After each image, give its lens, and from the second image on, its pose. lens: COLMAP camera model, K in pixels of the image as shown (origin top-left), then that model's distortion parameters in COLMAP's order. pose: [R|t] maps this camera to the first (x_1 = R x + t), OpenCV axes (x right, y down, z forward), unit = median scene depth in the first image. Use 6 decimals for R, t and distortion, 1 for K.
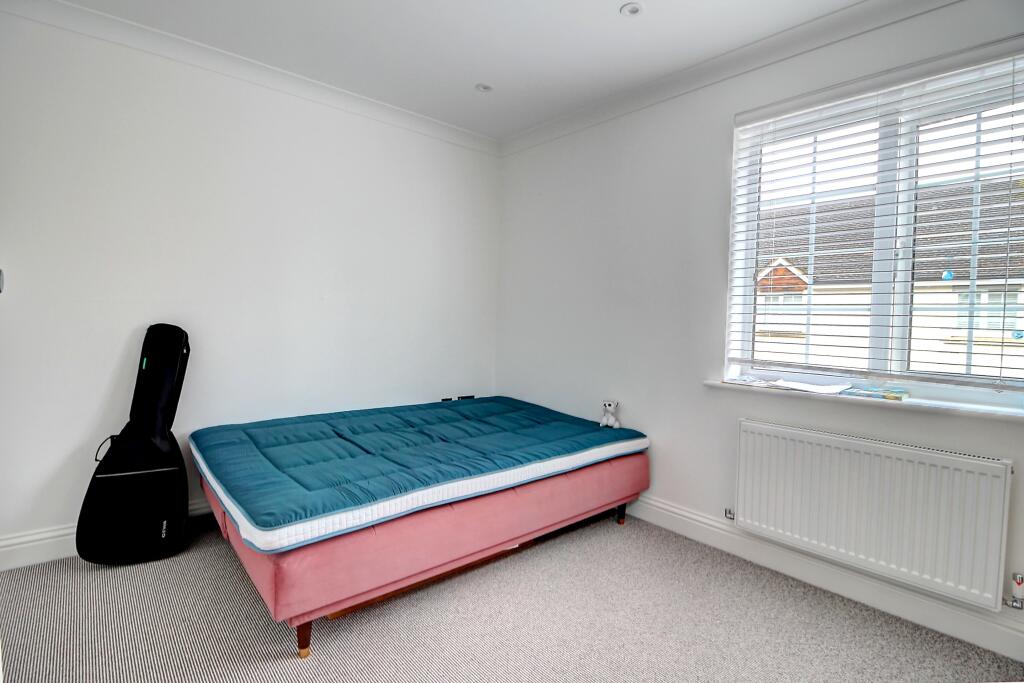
lens RADIAL K [[476.9, 0, 517.3], [0, 476.9, 337.3], [0, 0, 1]] dist [-0.000107, -0.015771]
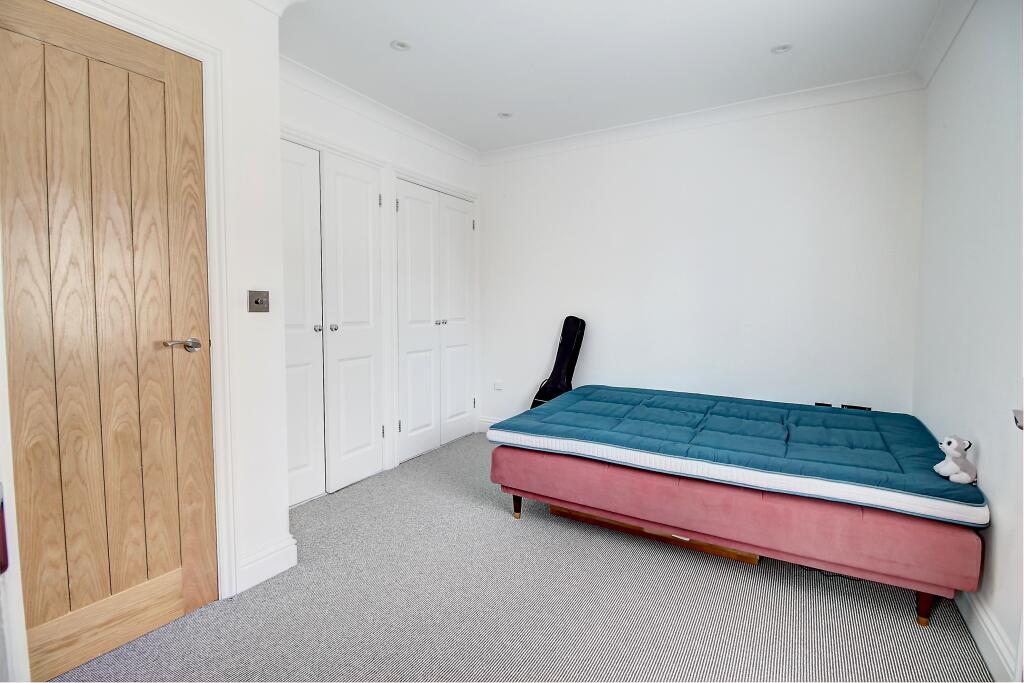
lens RADIAL K [[476.9, 0, 517.3], [0, 476.9, 337.3], [0, 0, 1]] dist [-0.000107, -0.015771]
pose [[0.330772, 0.049593, -0.942407, 0.672449], [-0.016021, 0.998769, 0.046936, -0.024798], [0.943575, -0.000427, 0.331159, 0.271560]]
